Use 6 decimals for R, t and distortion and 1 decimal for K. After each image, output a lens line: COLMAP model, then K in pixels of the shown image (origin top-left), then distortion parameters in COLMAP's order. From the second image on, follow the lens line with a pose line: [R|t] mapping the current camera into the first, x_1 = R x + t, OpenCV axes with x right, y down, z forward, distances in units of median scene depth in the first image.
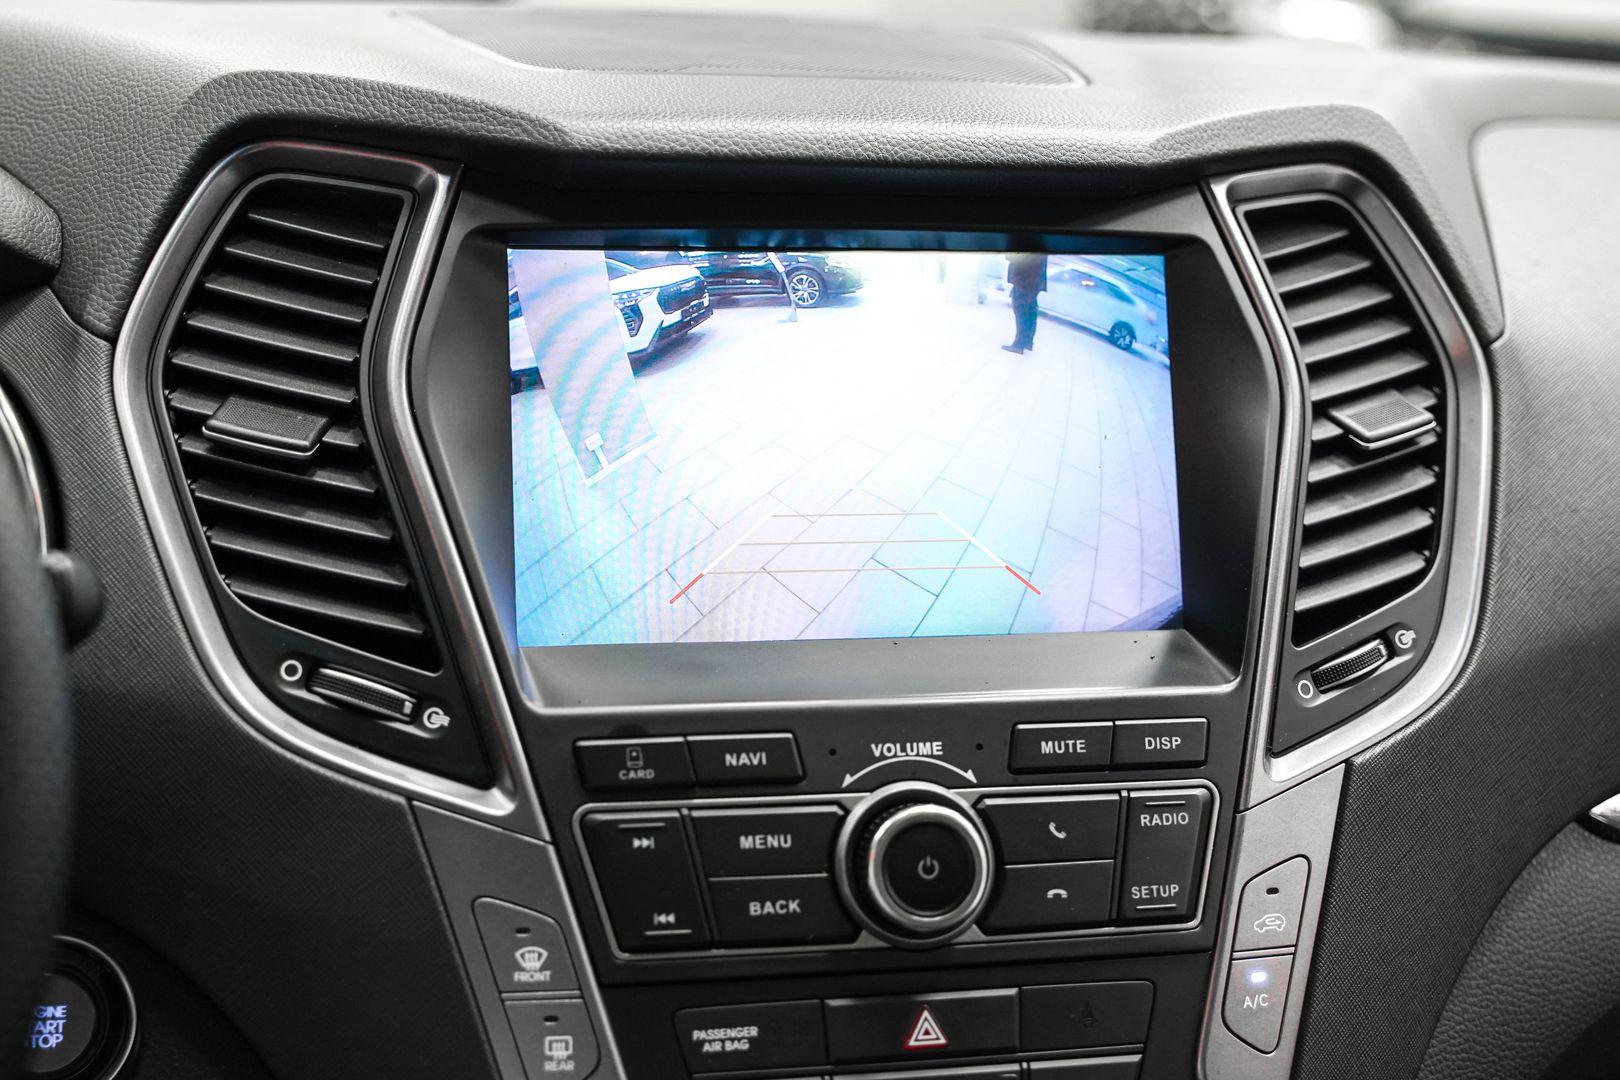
lens RADIAL K [[2278.2, 0, 810.0], [0, 2278.2, 540.0], [0, 0, 1]] dist [0.099279, 0.008167]
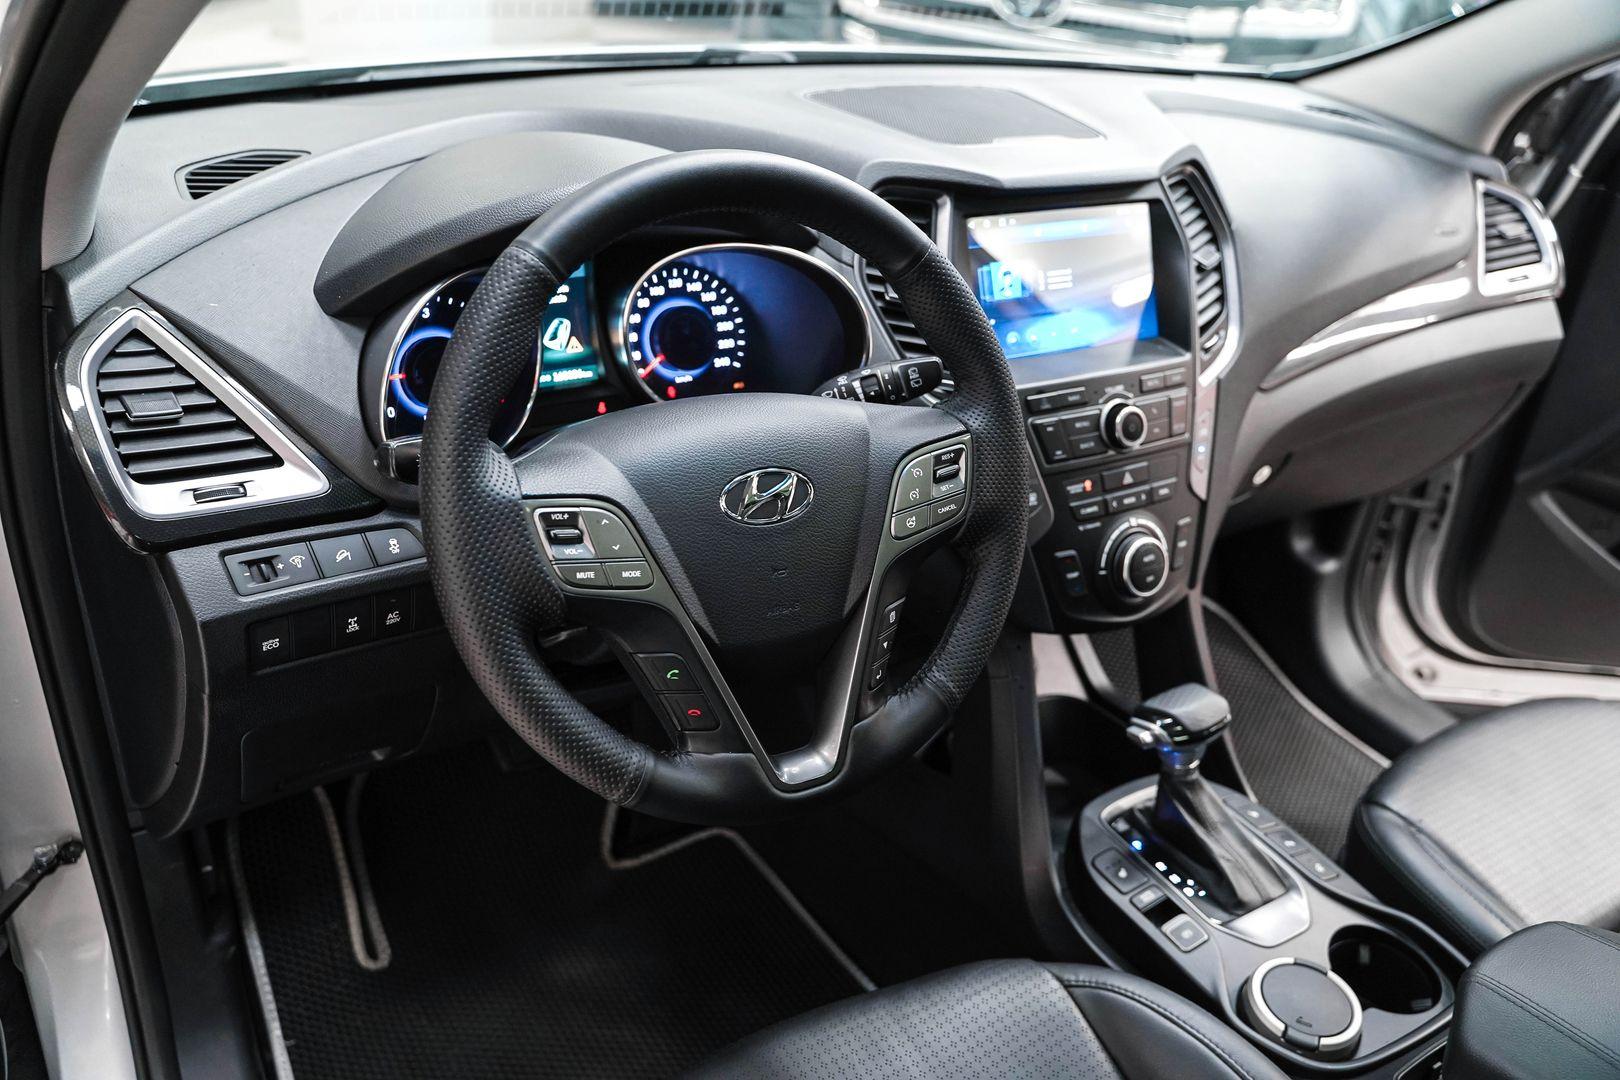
lens RADIAL K [[1324.6, 0, 810.0], [0, 1324.6, 540.0], [0, 0, 1]] dist [-0.116152, 0.087714]
pose [[0.945691, -0.132327, 0.296915, -0.861997], [0.052171, 0.963339, 0.263166, -0.190368], [-0.320853, -0.233384, 0.917924, -0.502980]]
